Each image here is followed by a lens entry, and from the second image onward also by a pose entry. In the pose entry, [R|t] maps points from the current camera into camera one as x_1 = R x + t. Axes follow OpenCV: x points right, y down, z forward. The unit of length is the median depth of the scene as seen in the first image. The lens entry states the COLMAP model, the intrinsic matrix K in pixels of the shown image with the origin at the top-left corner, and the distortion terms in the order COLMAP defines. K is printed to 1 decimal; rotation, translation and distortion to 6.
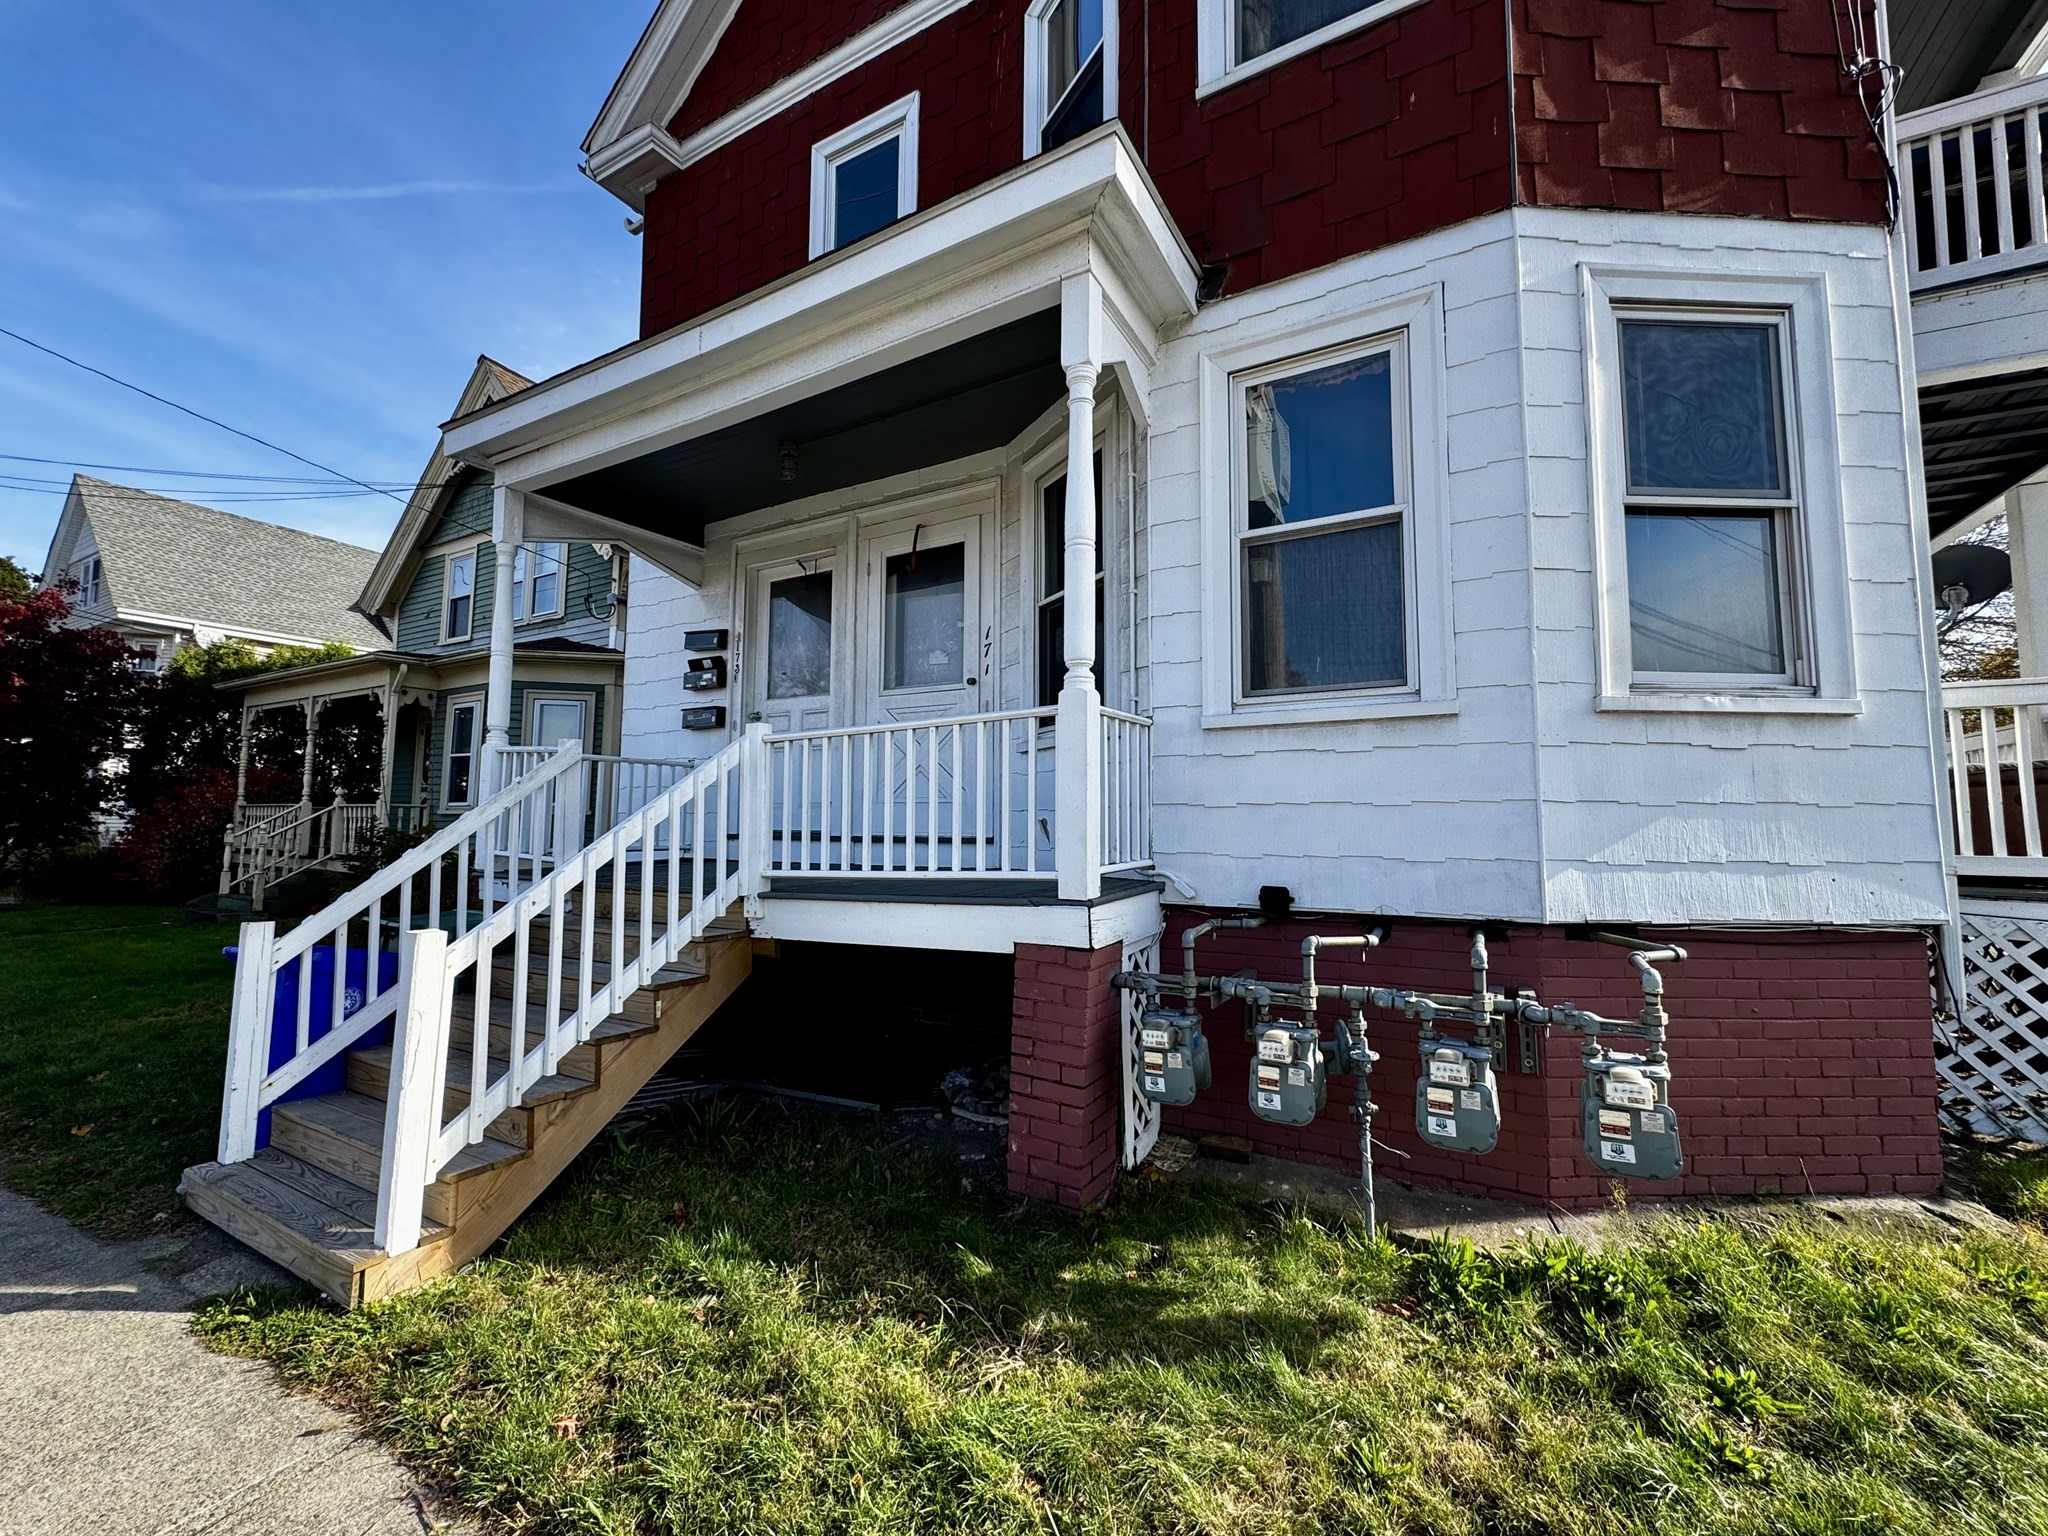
lens RADIAL K [[821.7, 0, 1031.5], [0, 821.7, 767.8], [0, 0, 1]] dist [0.000228, -0.000641]
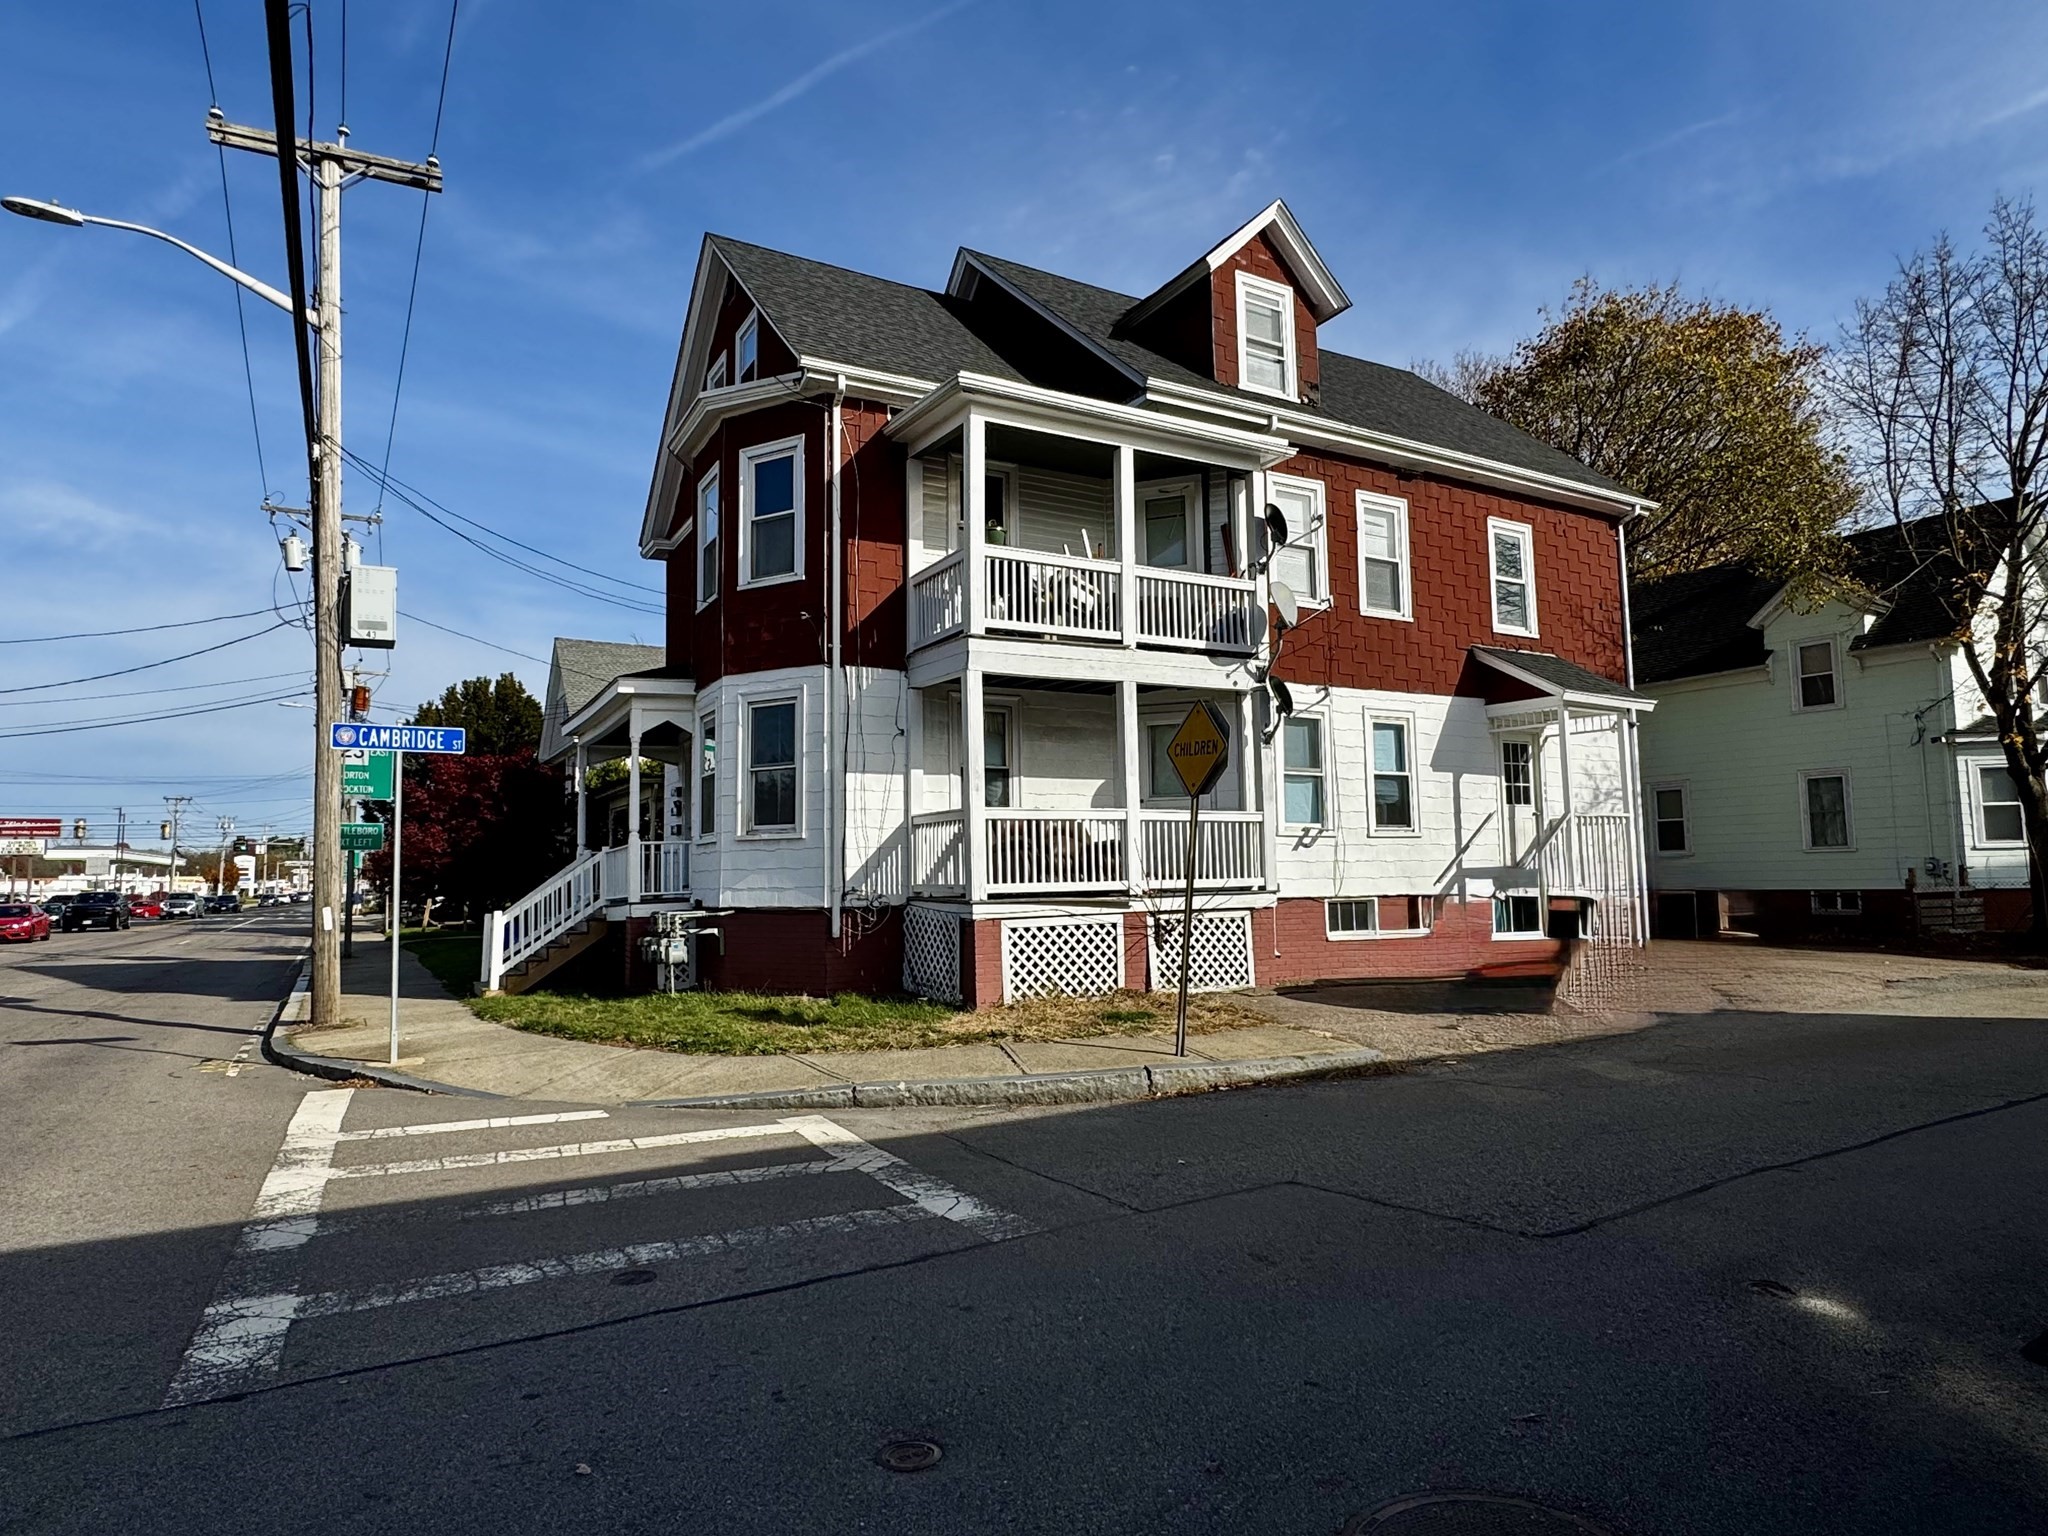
lens RADIAL K [[1188.3, 0, 1021.1], [0, 1188.3, 769.6], [0, 0, 1]] dist [-0.001419, -0.000955]
pose [[0.852153, -0.070165, -0.518567, 3.787957], [0.060961, 0.997533, -0.034797, -0.109402], [0.519730, -0.001960, 0.854329, -2.202087]]
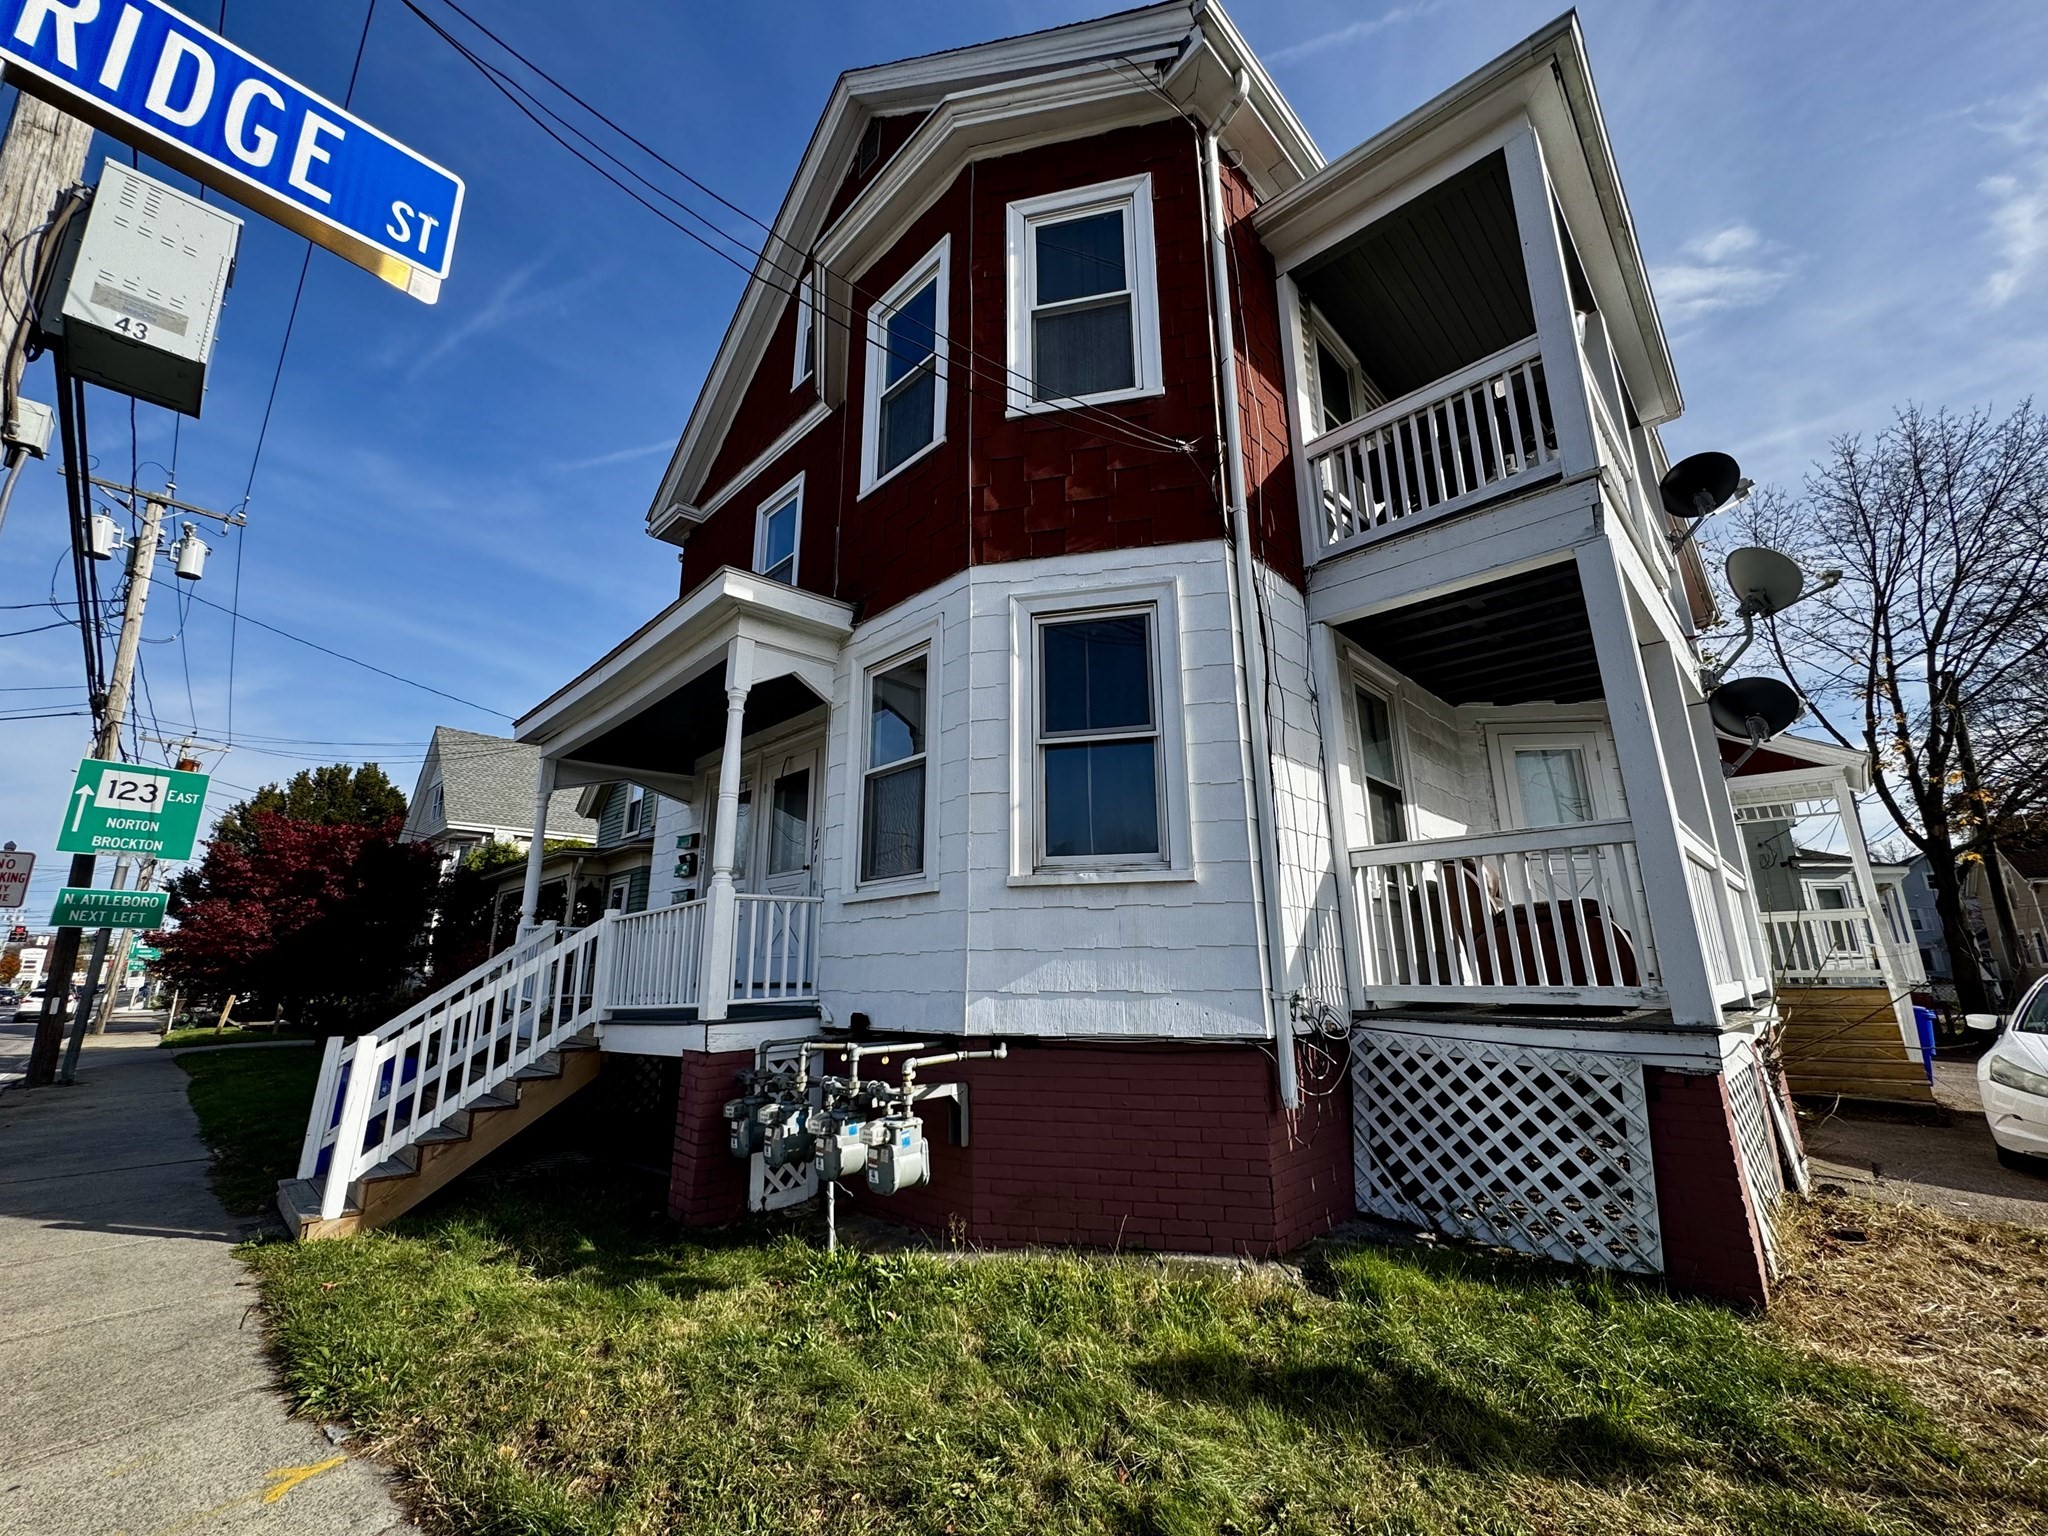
lens RADIAL K [[821.7, 0, 1020.1], [0, 821.7, 767.3], [0, 0, 1]] dist [0.000228, -0.000641]
pose [[0.963674, -0.081068, -0.254481, 1.043634], [0.034995, 0.982933, -0.180604, -0.012414], [0.264779, 0.165138, 0.950064, -0.413580]]
